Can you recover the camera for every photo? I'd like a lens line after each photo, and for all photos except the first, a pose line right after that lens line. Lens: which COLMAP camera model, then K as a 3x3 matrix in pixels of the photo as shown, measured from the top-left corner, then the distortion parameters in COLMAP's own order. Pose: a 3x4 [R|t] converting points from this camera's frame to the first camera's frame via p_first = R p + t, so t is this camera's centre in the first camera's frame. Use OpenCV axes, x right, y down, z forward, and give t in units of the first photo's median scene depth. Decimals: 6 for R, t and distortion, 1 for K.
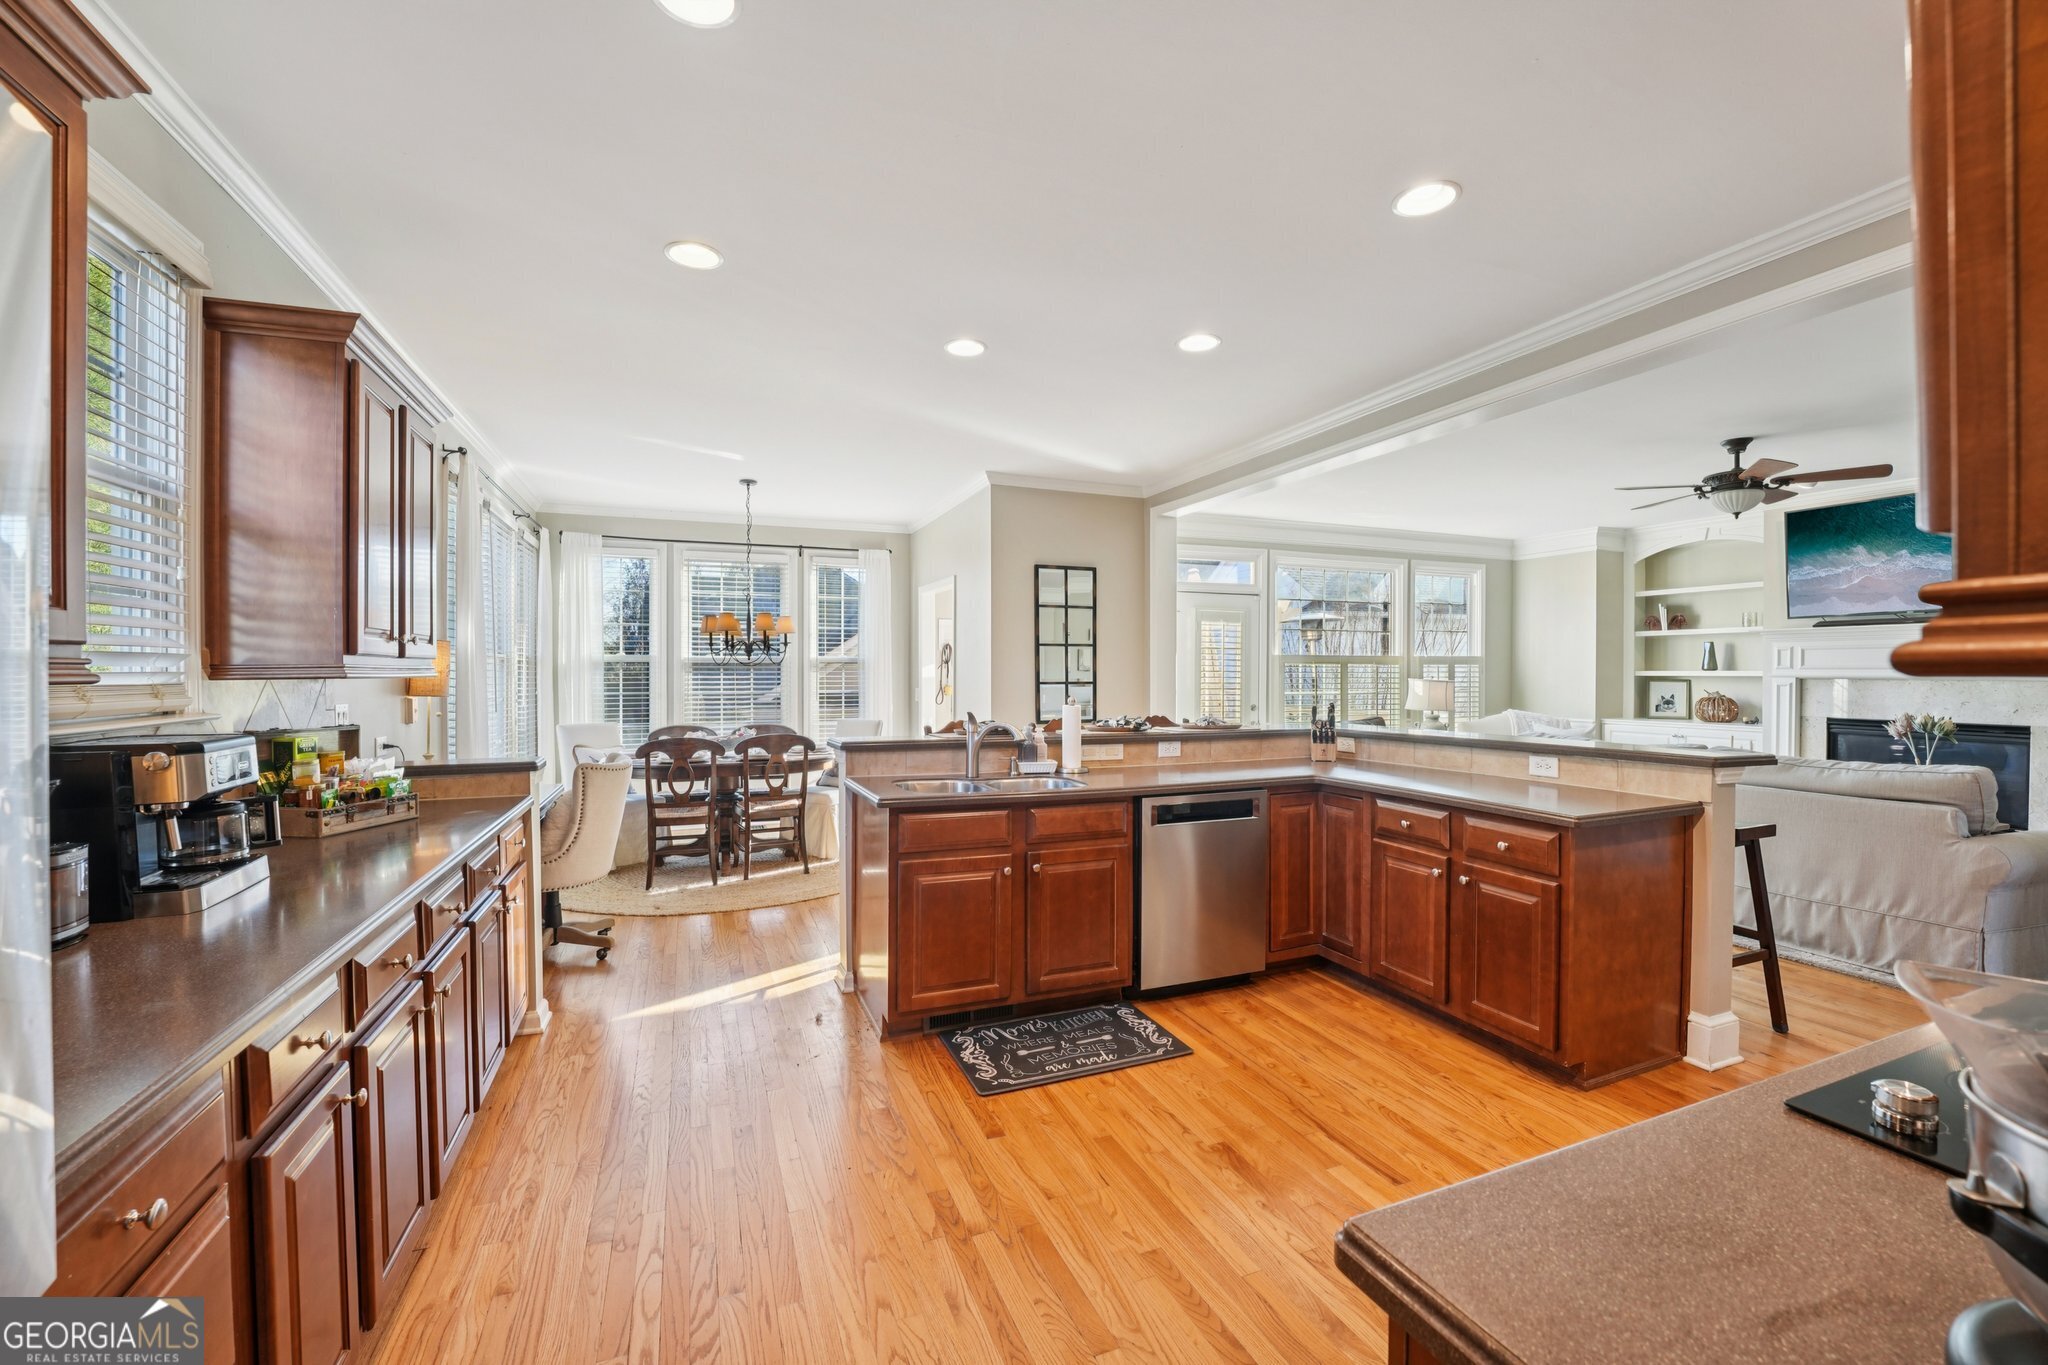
lens RADIAL K [[826.6, 0, 1024.0], [0, 826.6, 682.5], [0, 0, 1]] dist [-0.026200, 0.000138]
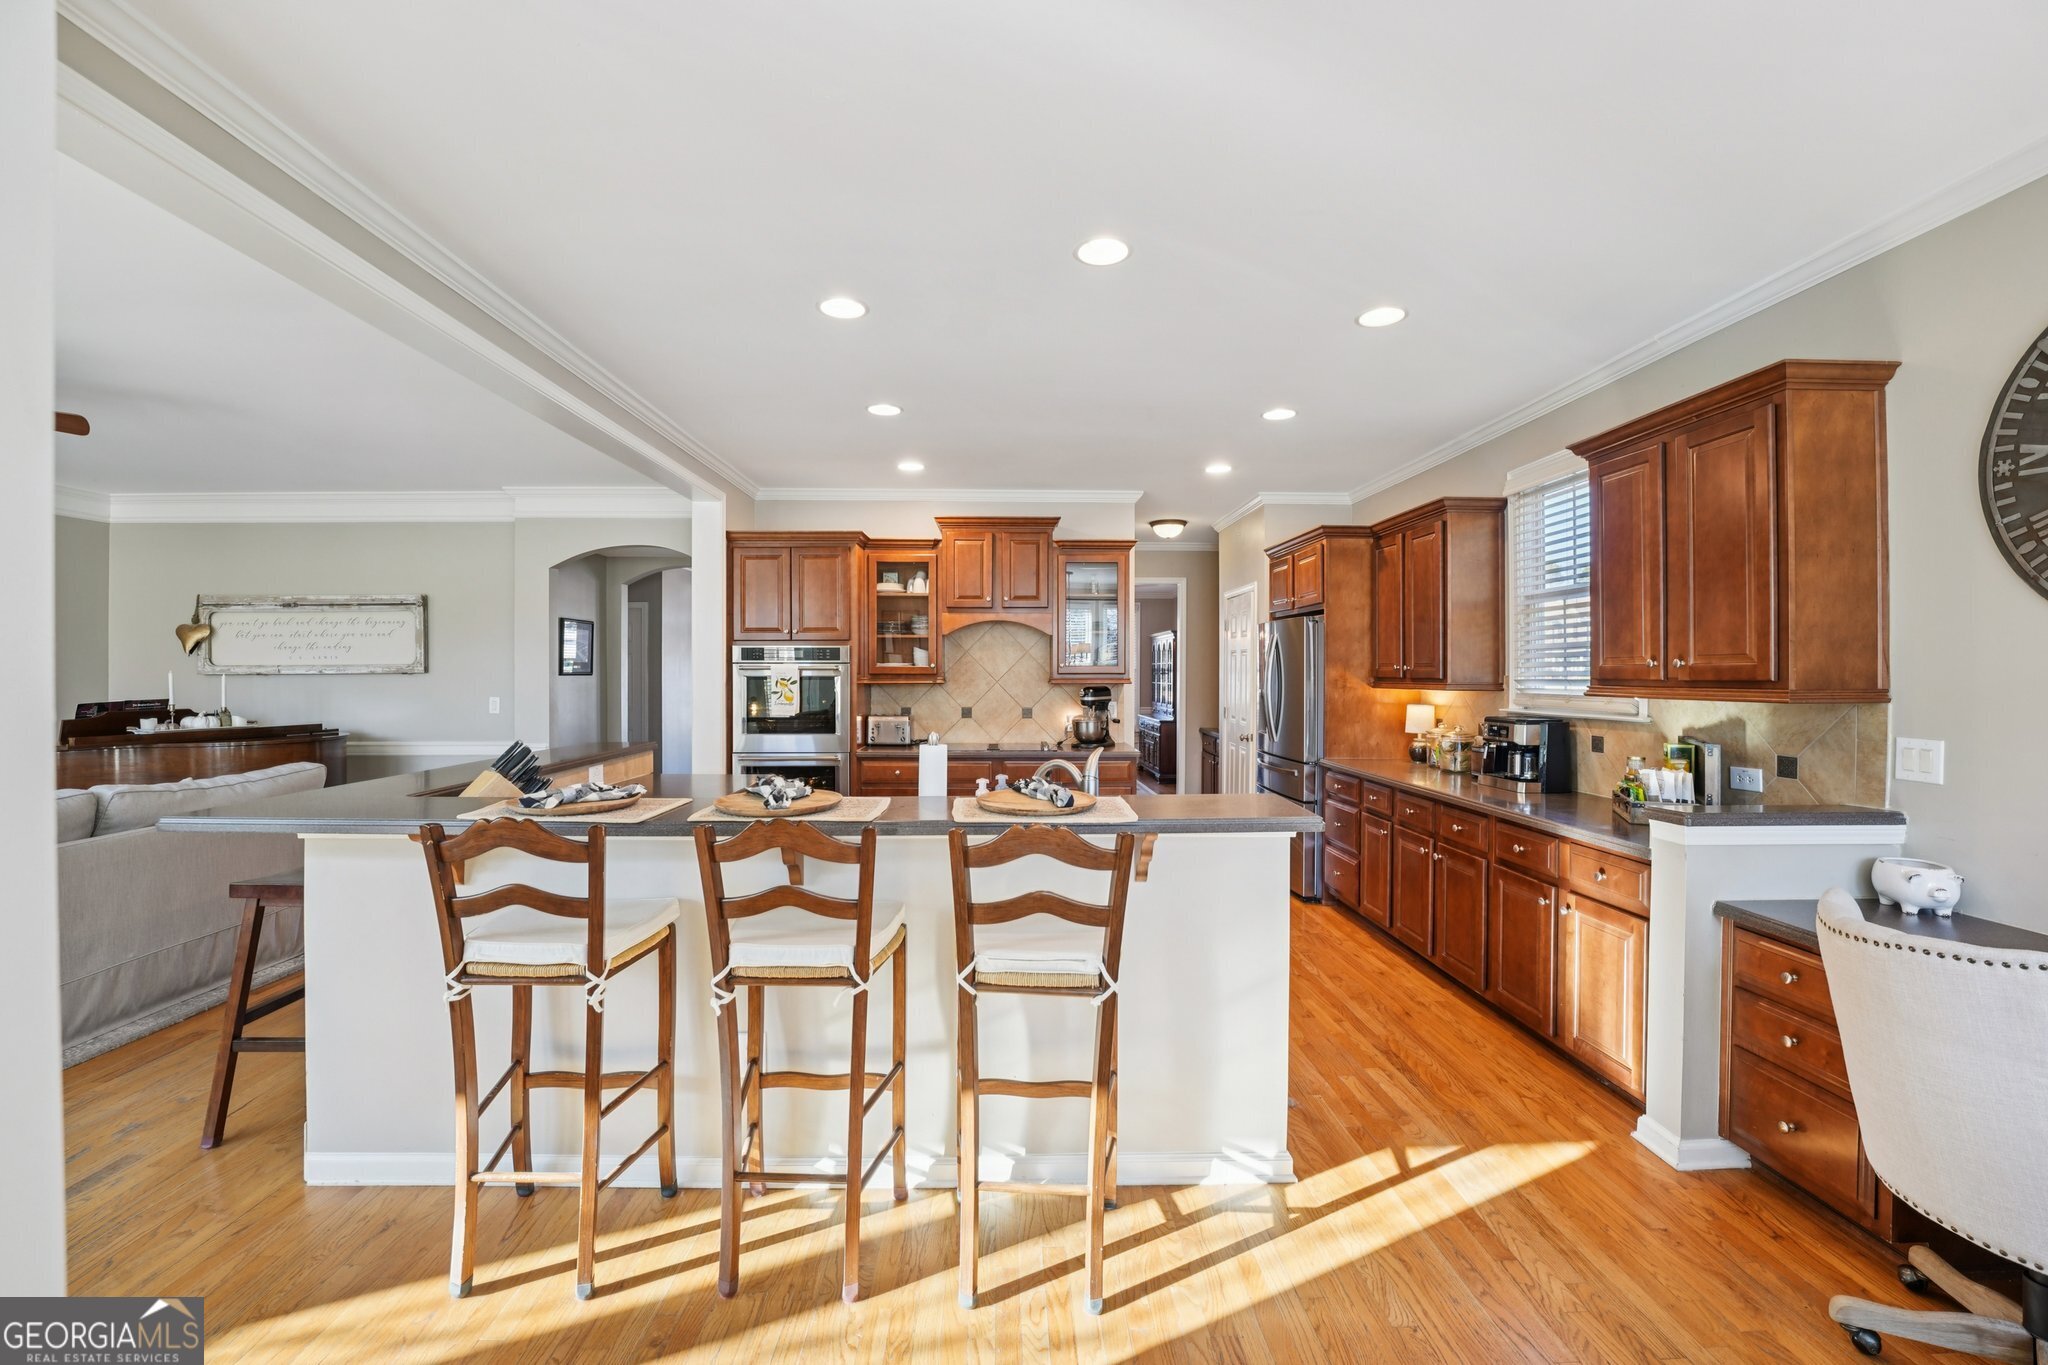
lens RADIAL K [[831.9, 0, 1019.5], [0, 831.9, 671.5], [0, 0, 1]] dist [-0.025176, 0.000824]
pose [[-0.936845, -0.000294, 0.349744, -0.158296], [0.003367, 0.999946, 0.009861, -0.025173], [-0.349728, 0.010416, -0.936793, 1.049762]]
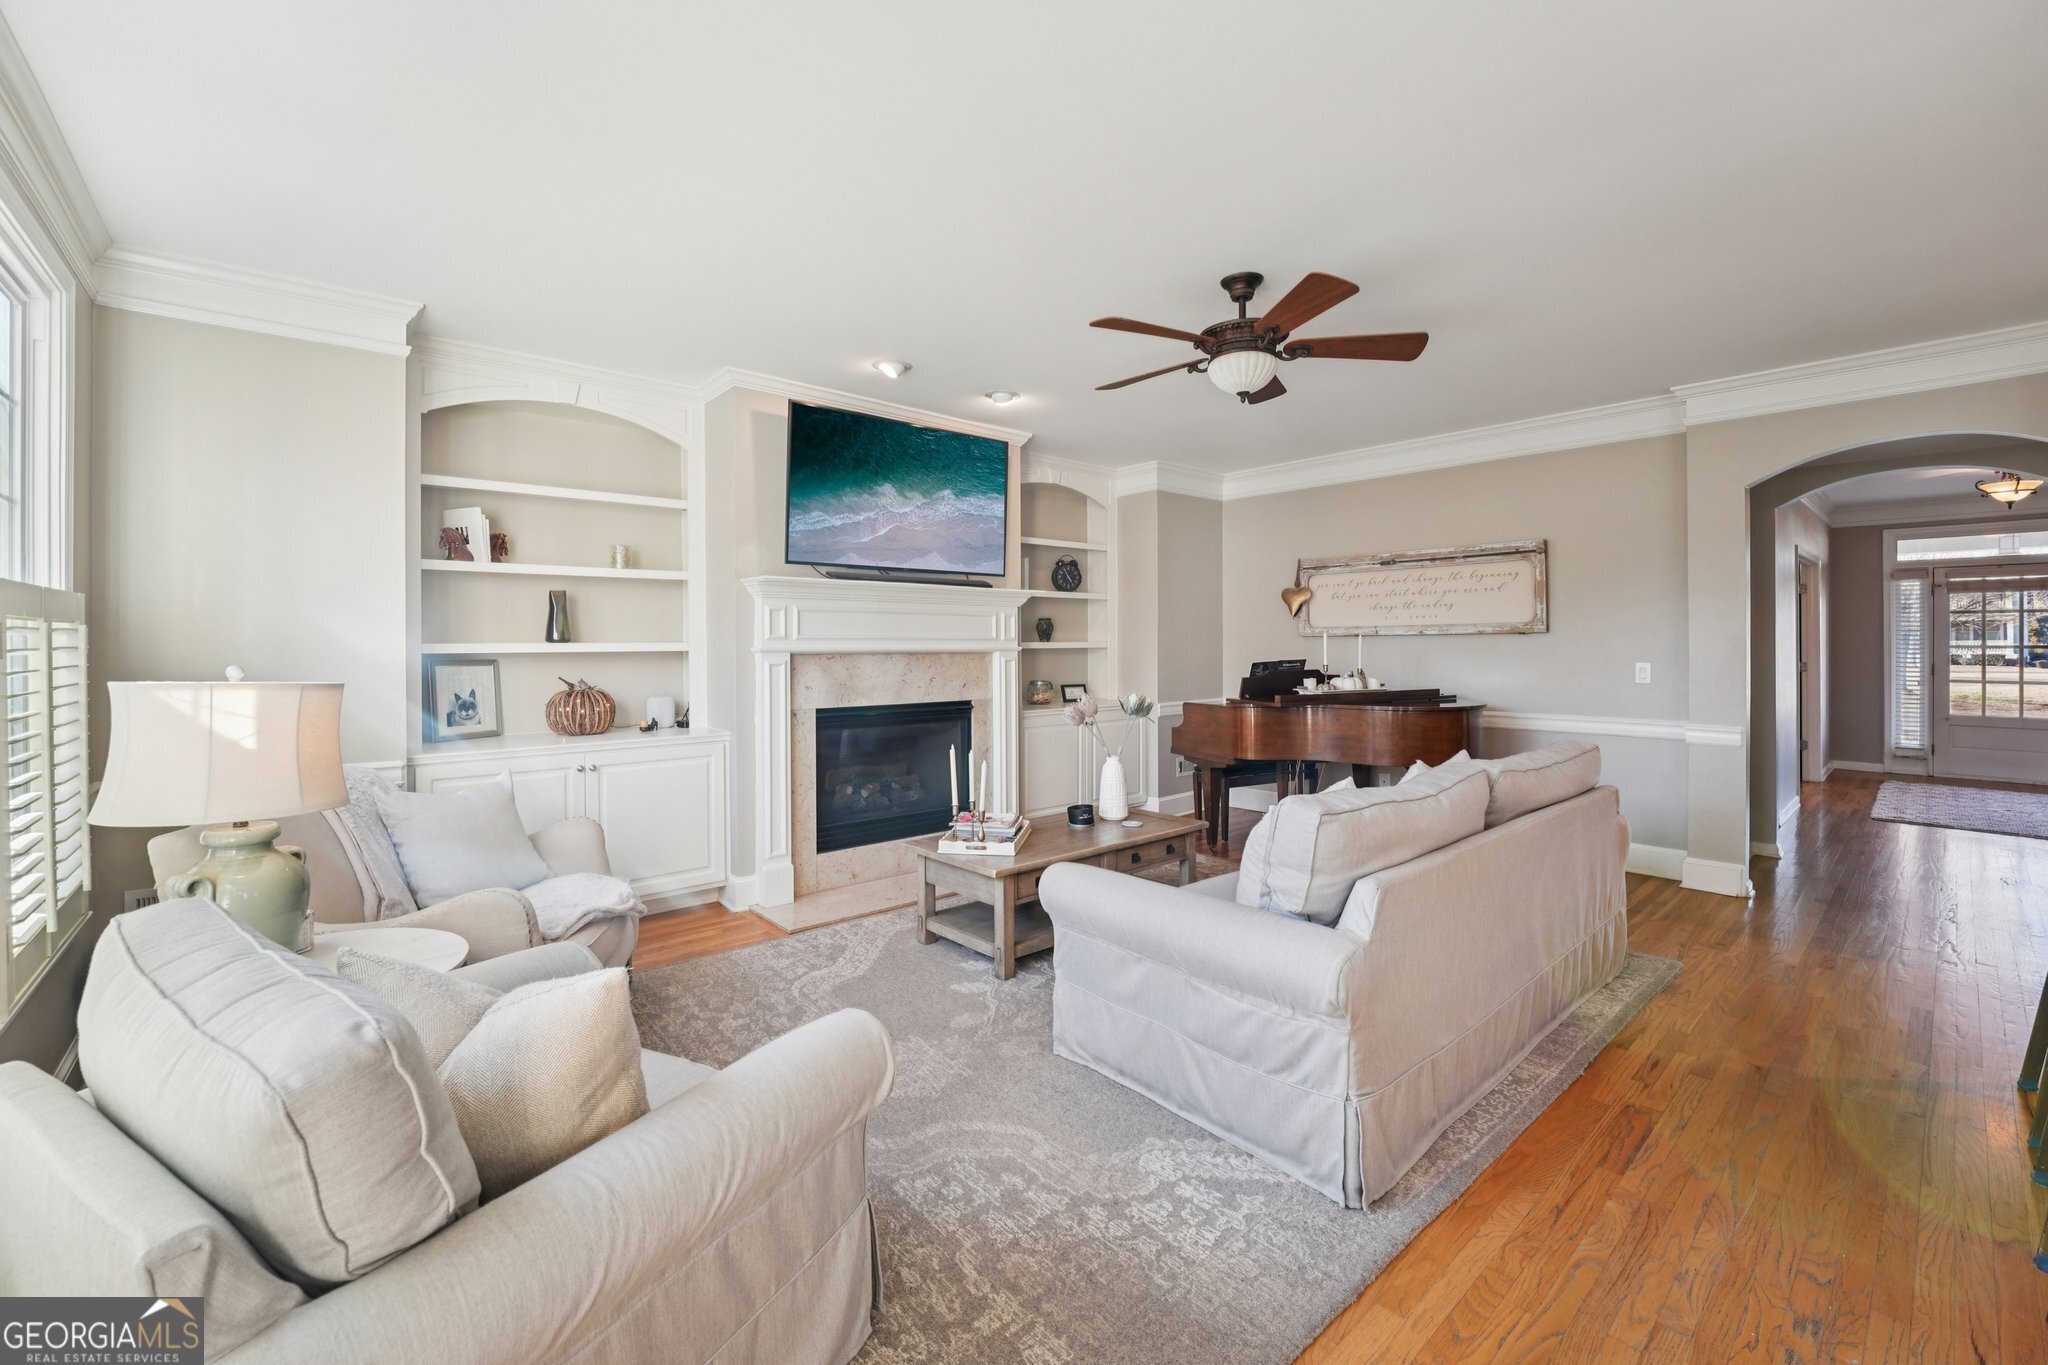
lens RADIAL K [[839.0, 0, 1020.7], [0, 839.0, 641.9], [0, 0, 1]] dist [-0.027910, 0.000072]
pose [[-0.329462, 0.000355, 0.944169, 0.269287], [0.013880, 0.999894, 0.004467, -0.017254], [-0.944067, 0.014577, -0.329432, 1.158212]]
